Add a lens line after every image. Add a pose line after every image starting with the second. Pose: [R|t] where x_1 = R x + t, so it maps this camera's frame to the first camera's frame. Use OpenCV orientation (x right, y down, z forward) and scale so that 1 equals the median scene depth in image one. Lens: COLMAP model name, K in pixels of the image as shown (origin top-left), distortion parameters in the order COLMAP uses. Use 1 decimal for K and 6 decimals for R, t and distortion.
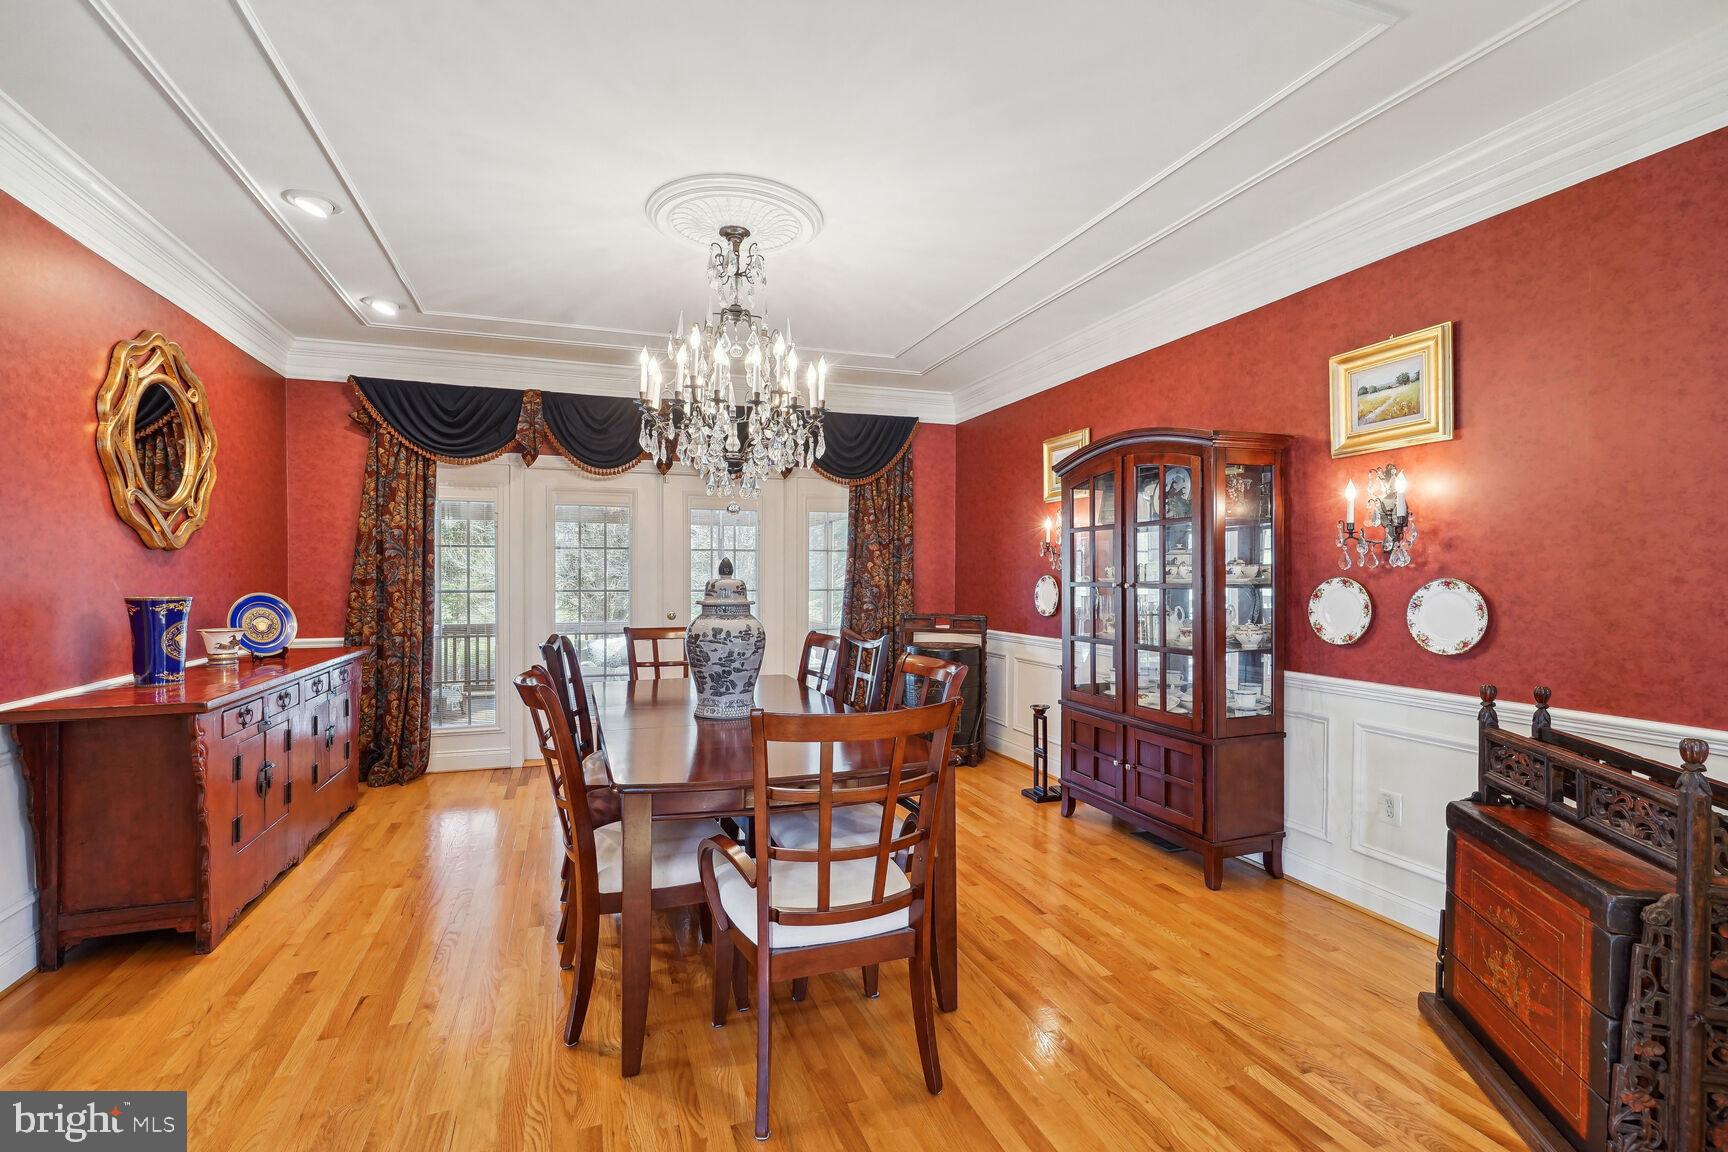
lens RADIAL K [[805.8, 0, 854.2], [0, 805.8, 576.0], [0, 0, 1]] dist [-0.002870, -0.001011]
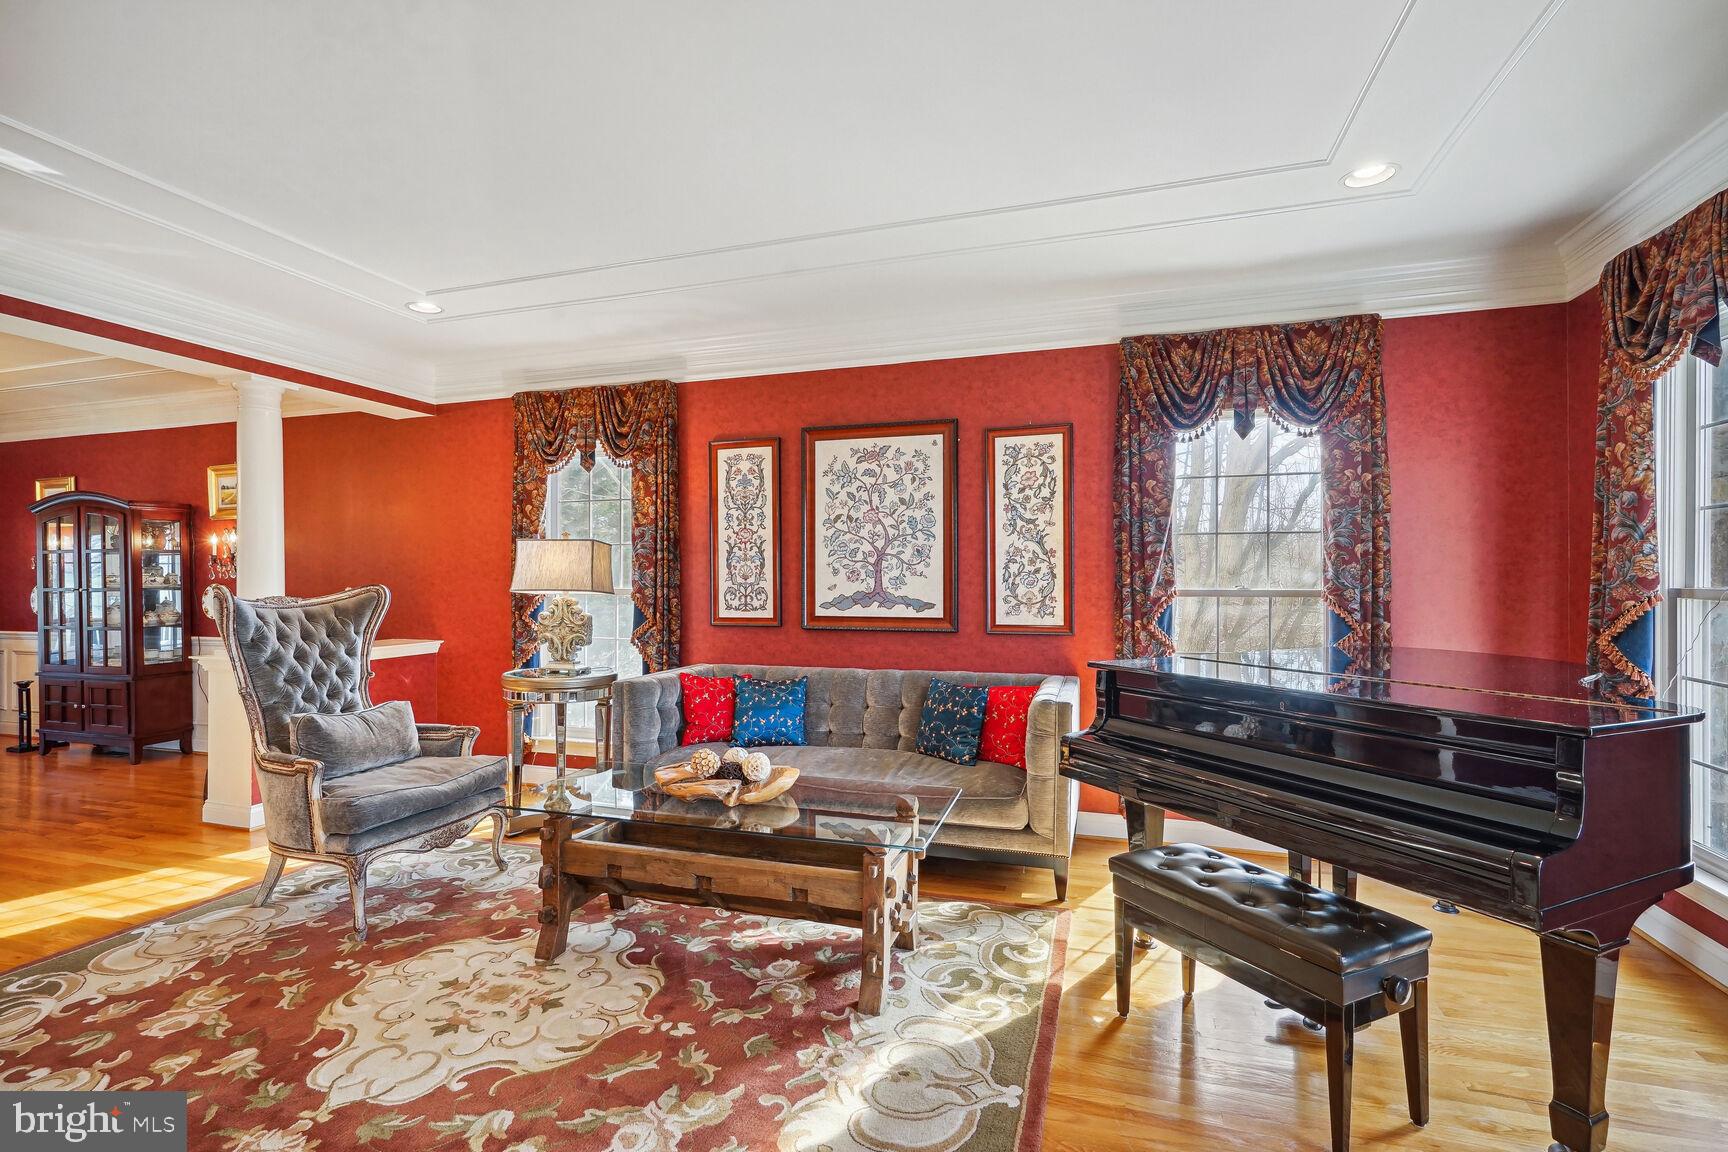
lens RADIAL K [[805.8, 0, 854.2], [0, 805.8, 576.0], [0, 0, 1]] dist [-0.002870, -0.001011]
pose [[0.601096, 0.003341, 0.799170, -0.003569], [0.008614, 0.999906, -0.010660, 0.015026], [-0.799131, 0.013292, 0.601011, -1.117401]]
